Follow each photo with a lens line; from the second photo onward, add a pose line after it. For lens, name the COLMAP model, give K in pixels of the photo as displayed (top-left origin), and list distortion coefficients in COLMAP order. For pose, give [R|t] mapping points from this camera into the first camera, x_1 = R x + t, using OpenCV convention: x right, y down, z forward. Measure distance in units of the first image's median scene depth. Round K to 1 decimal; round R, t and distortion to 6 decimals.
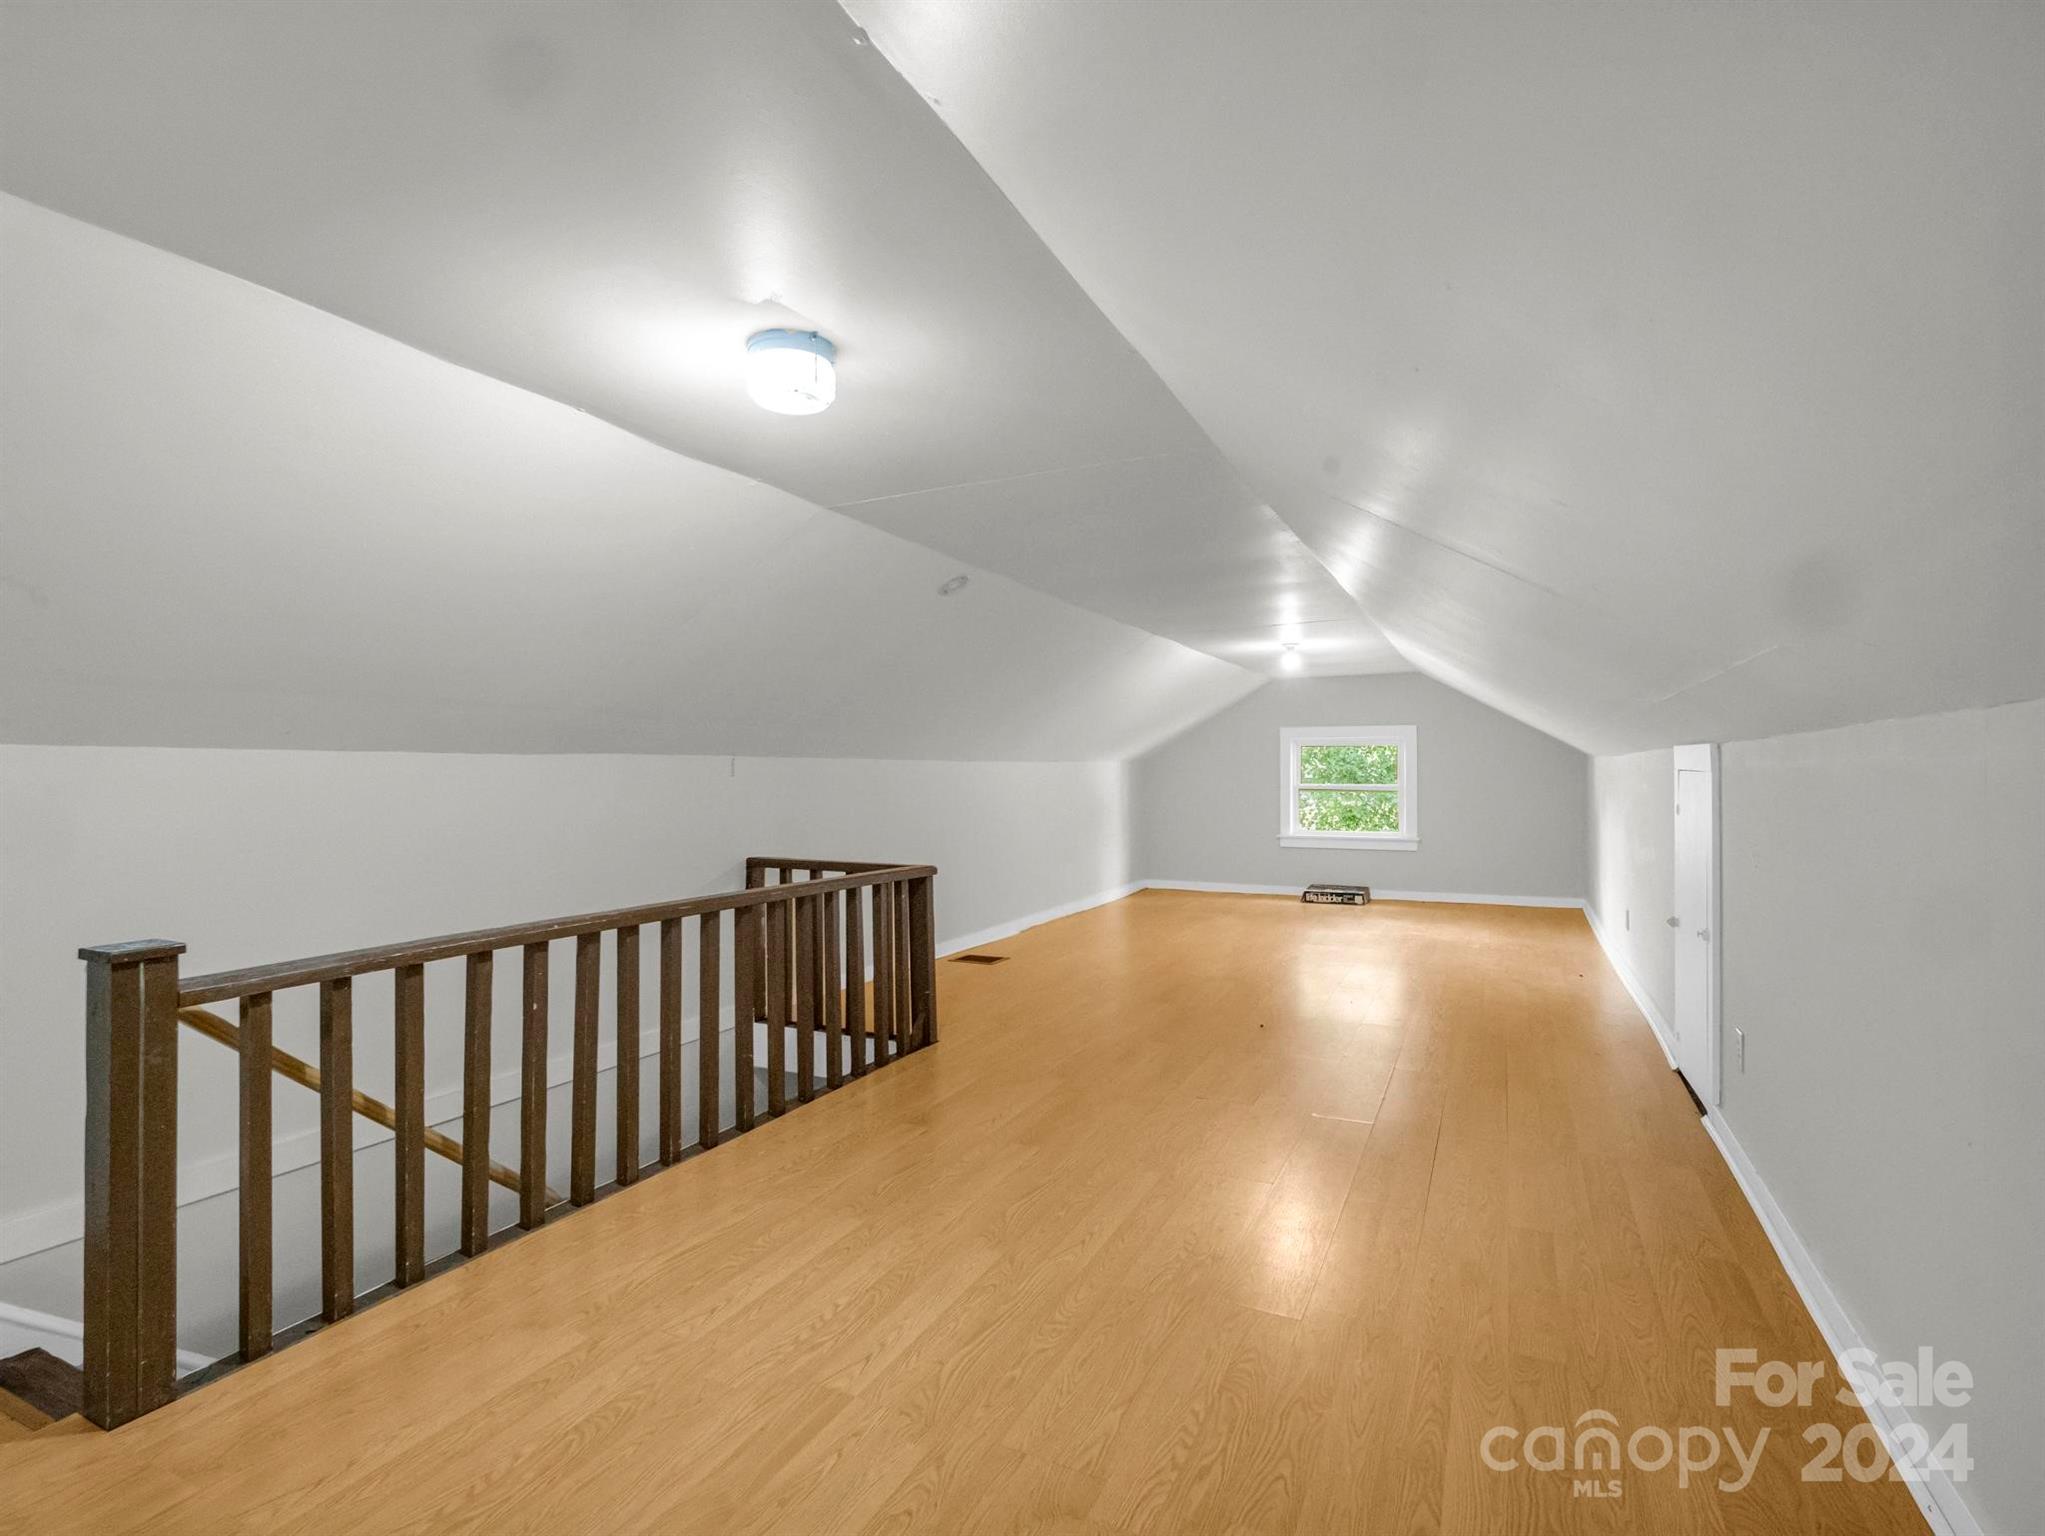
lens RADIAL K [[1005.7, 0, 1022.5], [0, 1005.7, 768.0], [0, 0, 1]] dist [-0.017831, -0.000450]
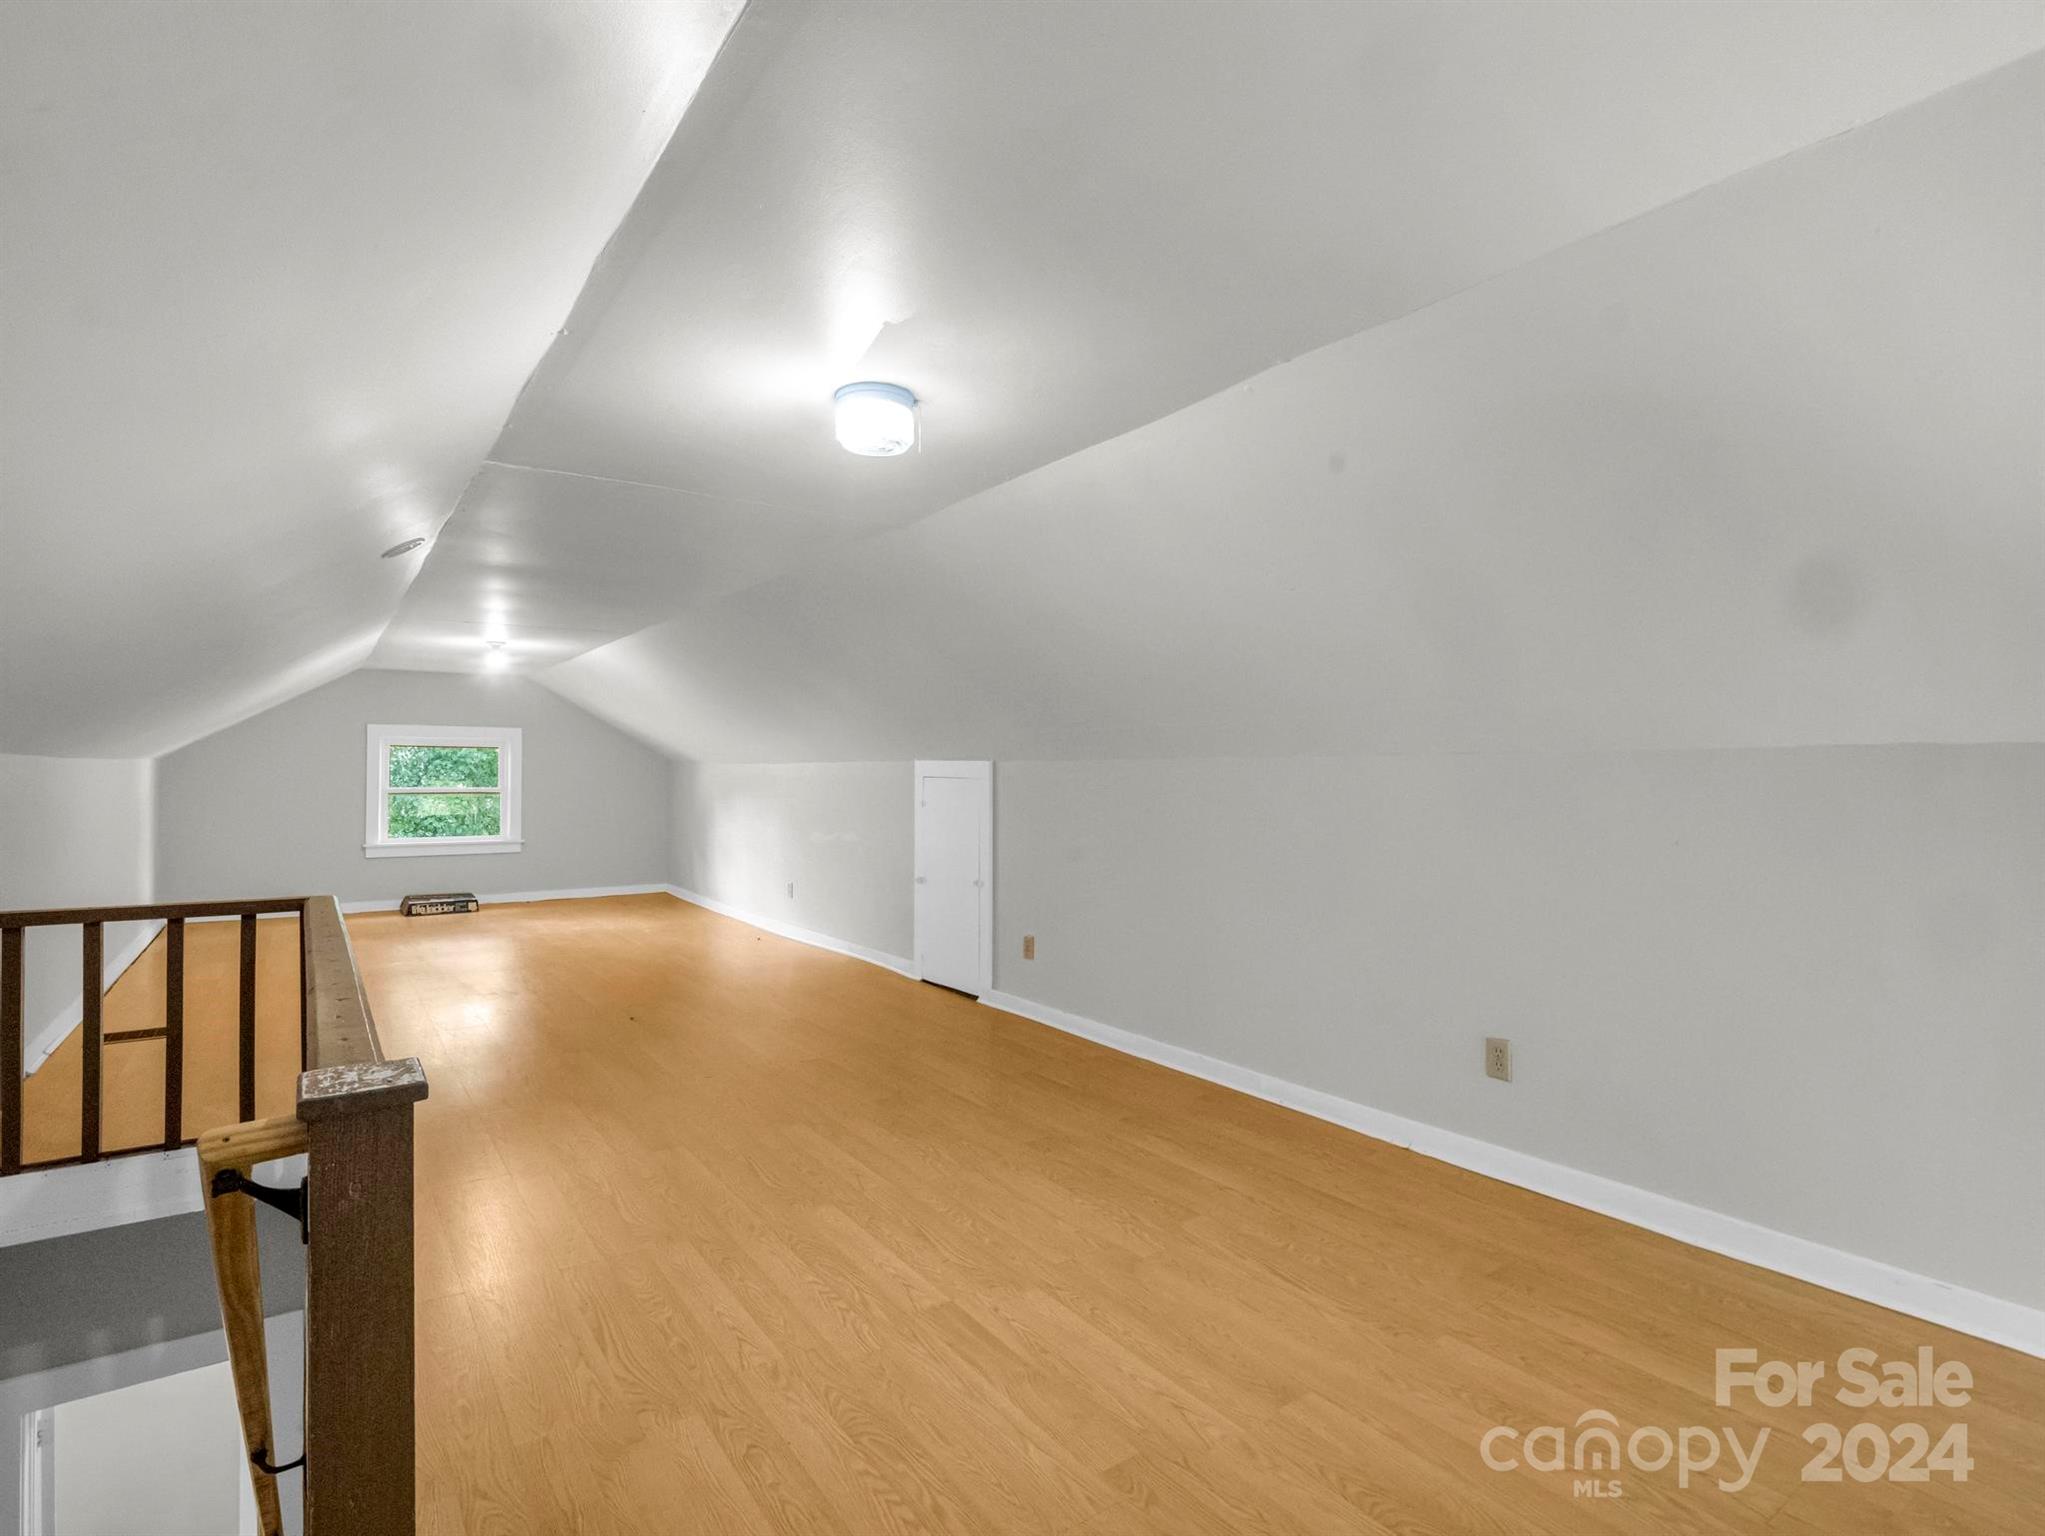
lens RADIAL K [[1005.7, 0, 1022.5], [0, 1005.7, 768.0], [0, 0, 1]] dist [-0.017831, -0.000450]
pose [[0.469333, 0.011706, 0.882944, -0.272207], [-0.012145, 0.999903, -0.006800, -0.002127], [-0.882938, -0.007532, 0.469430, 0.080735]]
